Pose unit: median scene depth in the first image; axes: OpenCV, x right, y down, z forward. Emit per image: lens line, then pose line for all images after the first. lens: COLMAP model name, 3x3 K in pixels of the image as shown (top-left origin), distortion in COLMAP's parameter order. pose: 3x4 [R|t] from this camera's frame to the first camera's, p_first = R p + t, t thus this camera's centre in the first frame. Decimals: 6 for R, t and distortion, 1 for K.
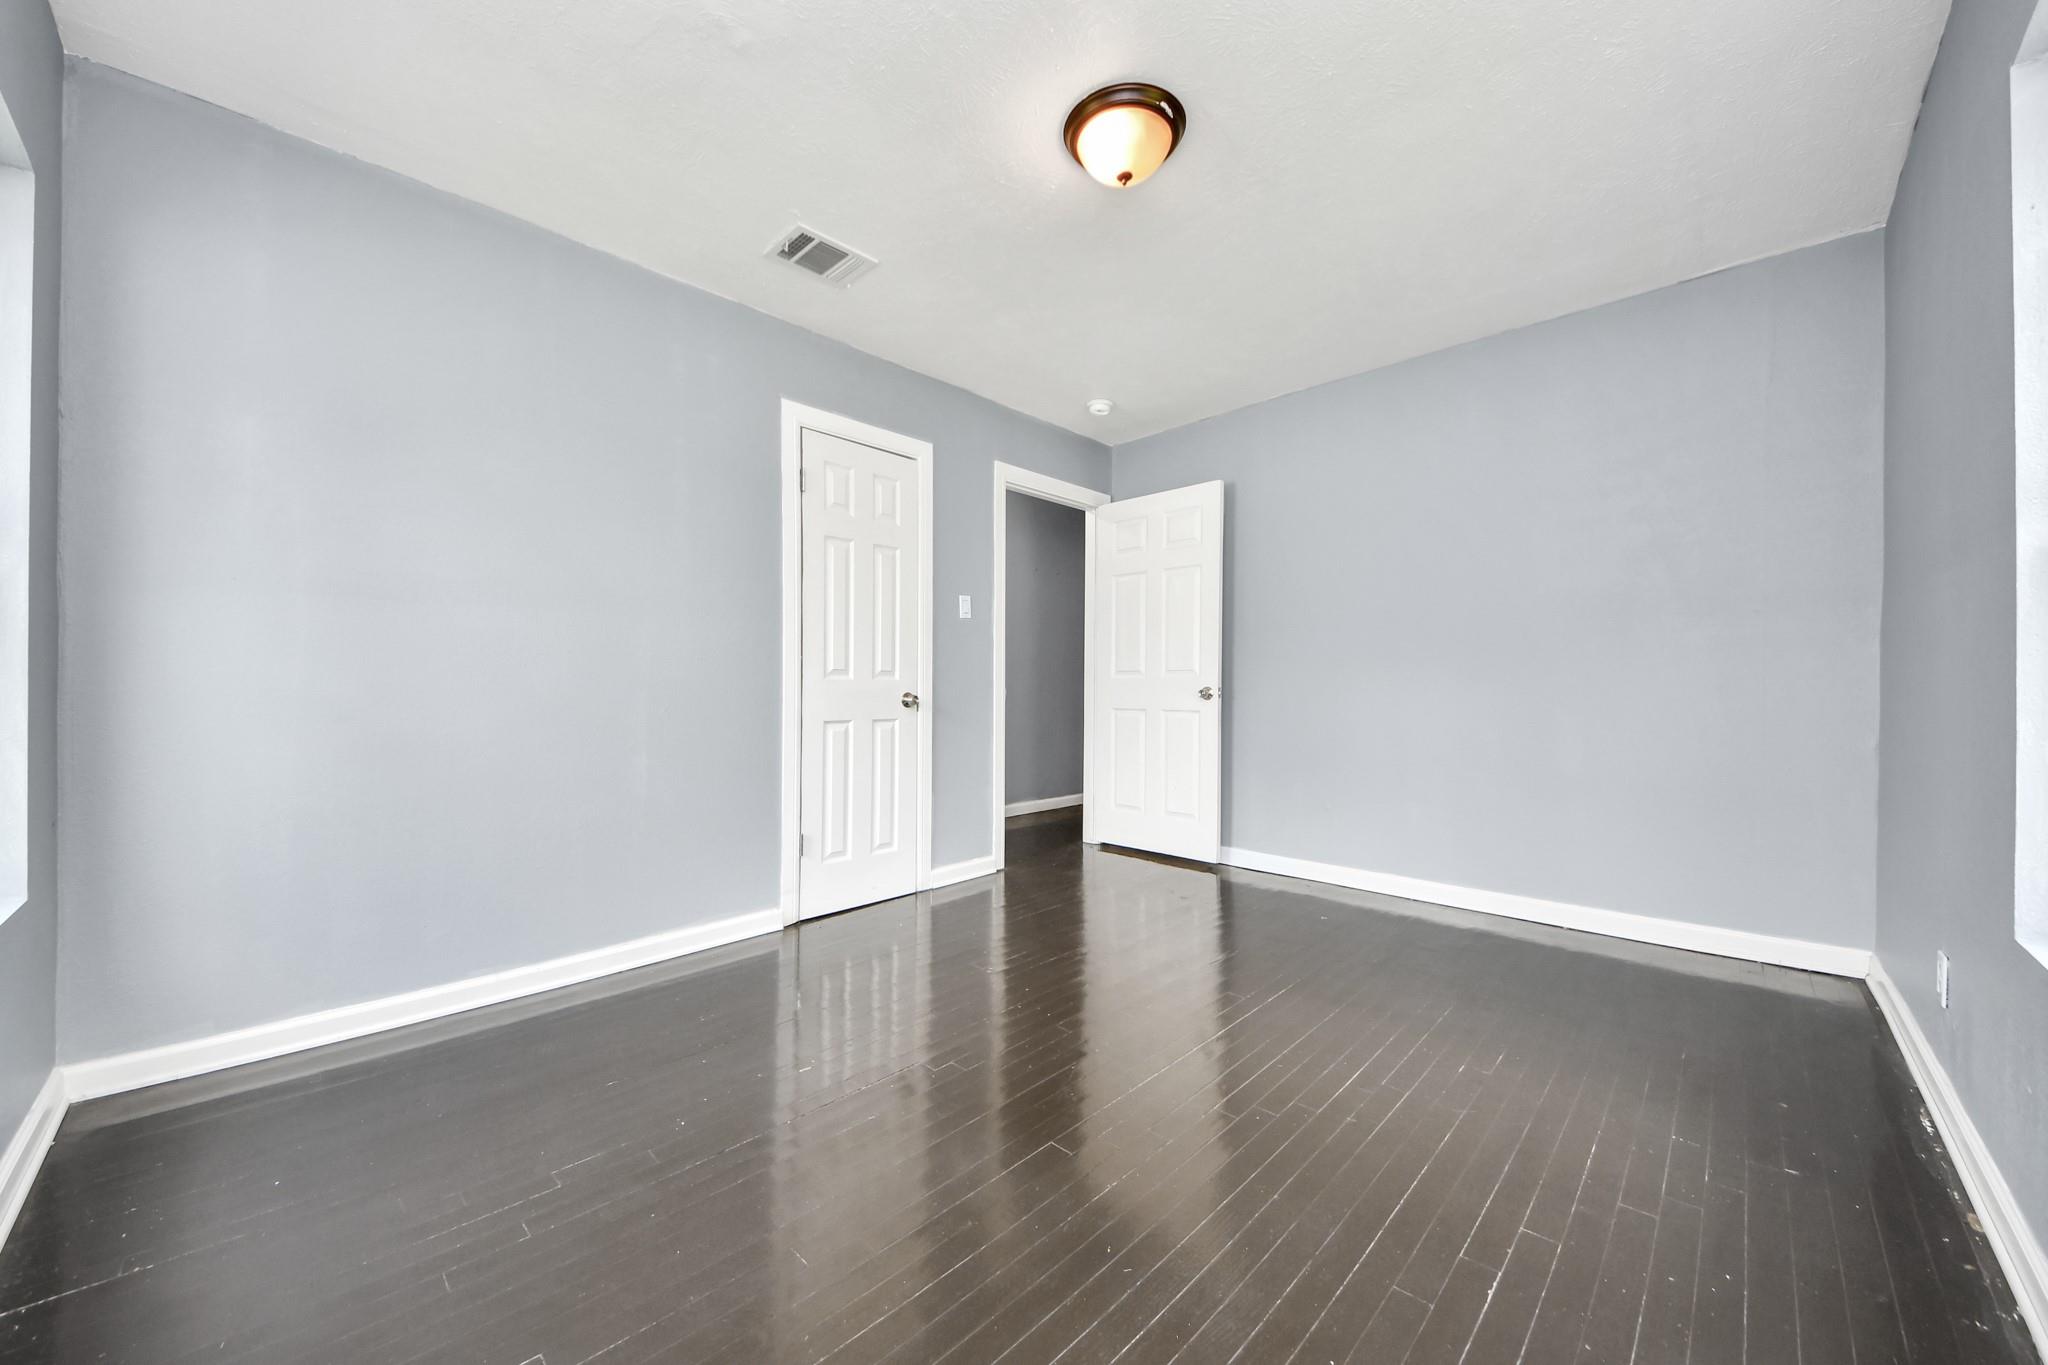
lens RADIAL K [[750.2, 0, 1021.8], [0, 750.2, 689.9], [0, 0, 1]] dist [0.016667, 0.000008]
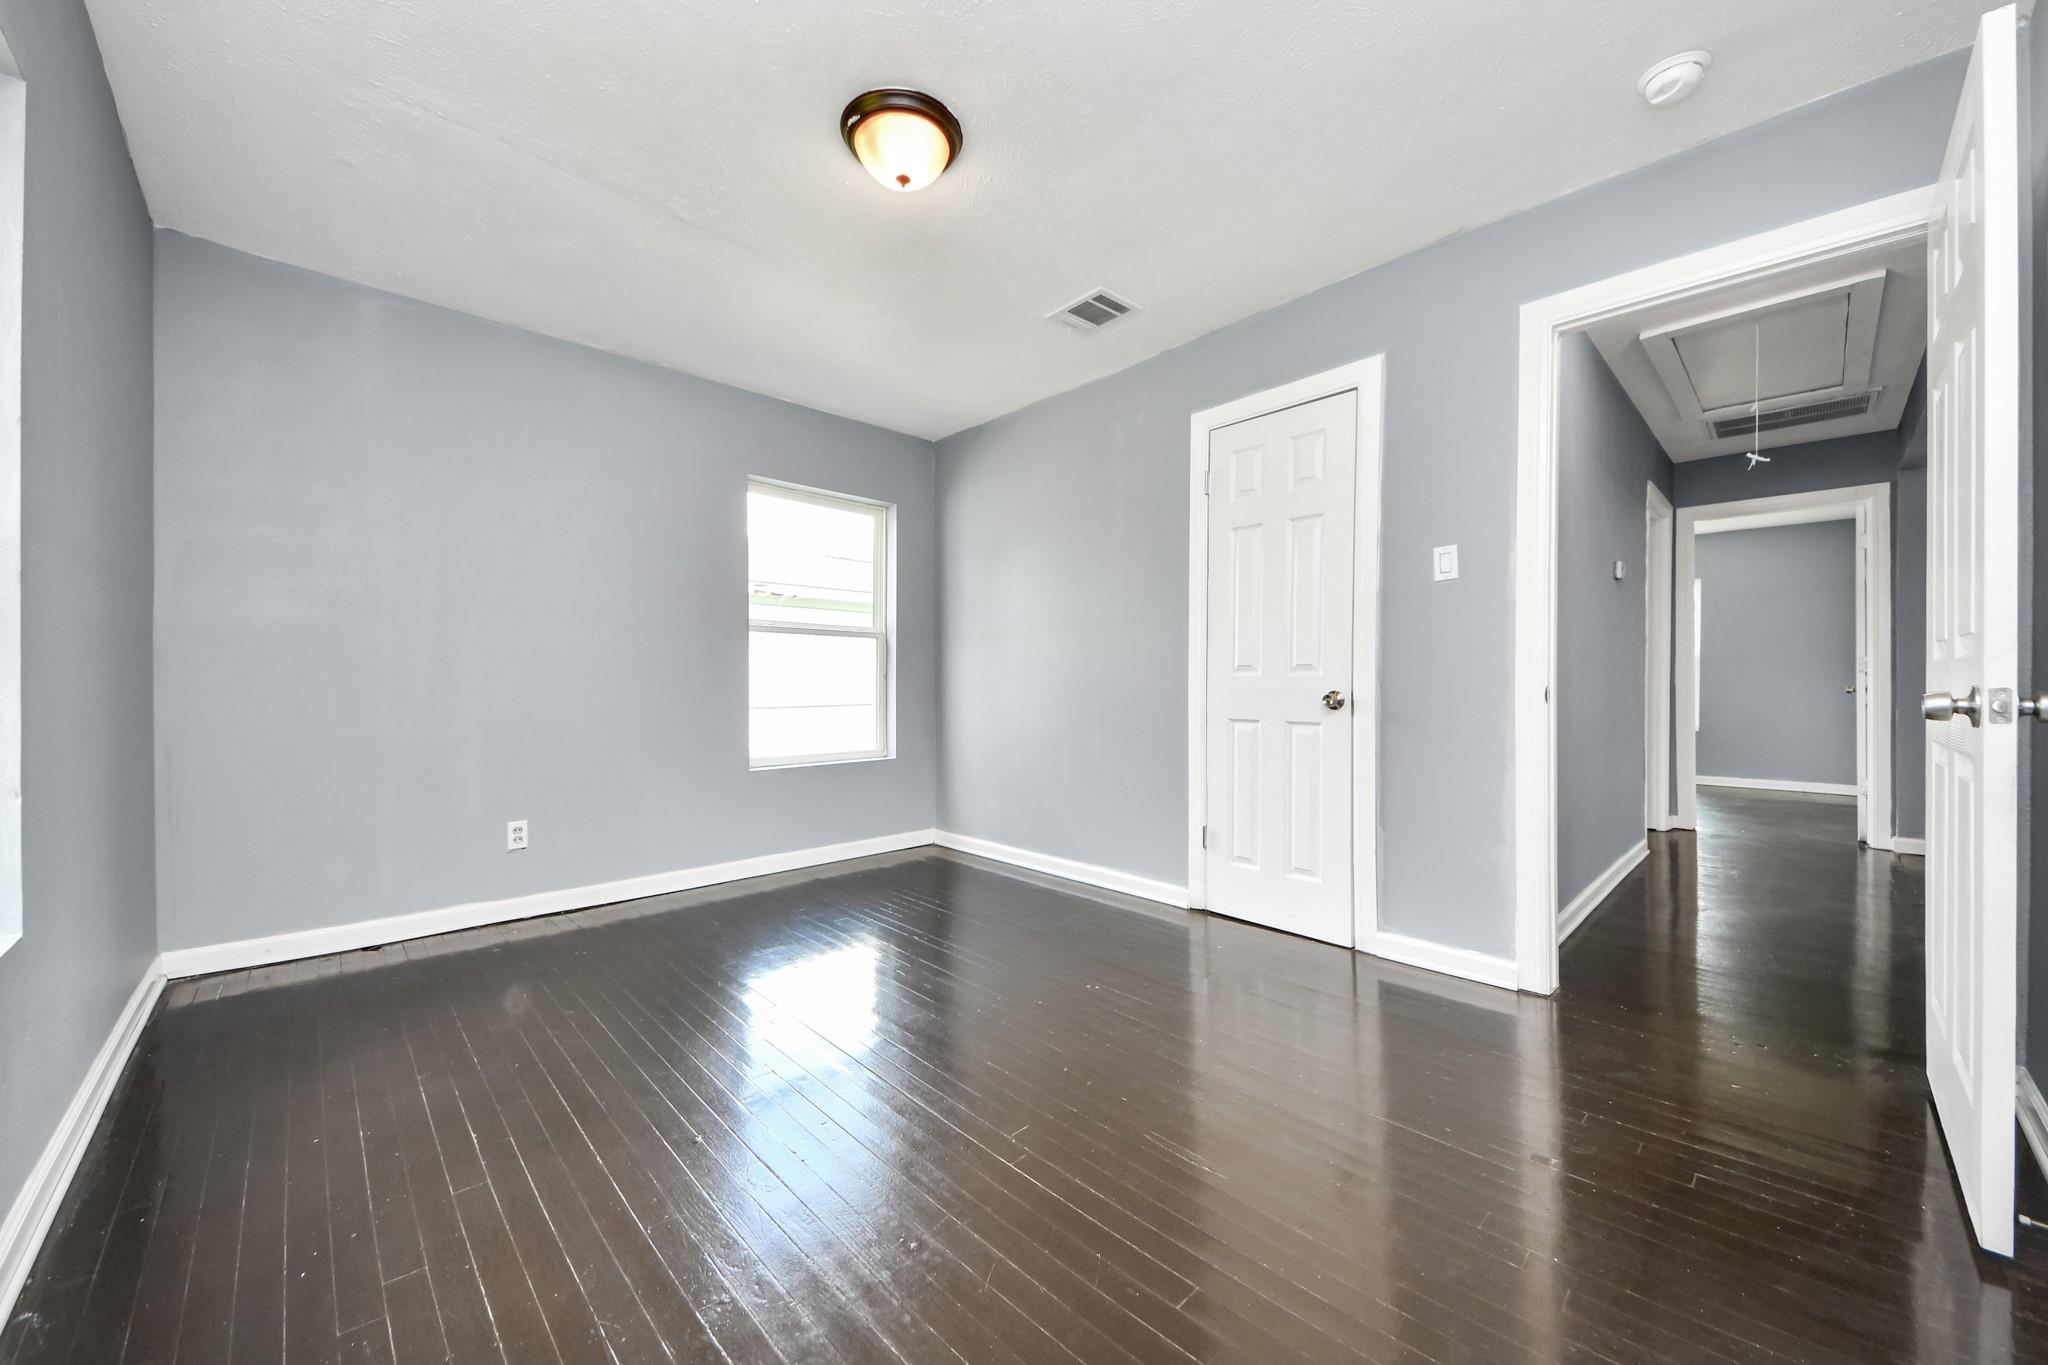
lens RADIAL K [[750.2, 0, 1021.3], [0, 750.2, 682.6], [0, 0, 1]] dist [0.016667, 0.000008]
pose [[-0.045031, -0.000543, -0.998985, 0.710202], [0.000590, 1.000000, -0.000570, -0.004690], [0.998985, -0.000615, -0.045030, 0.751639]]
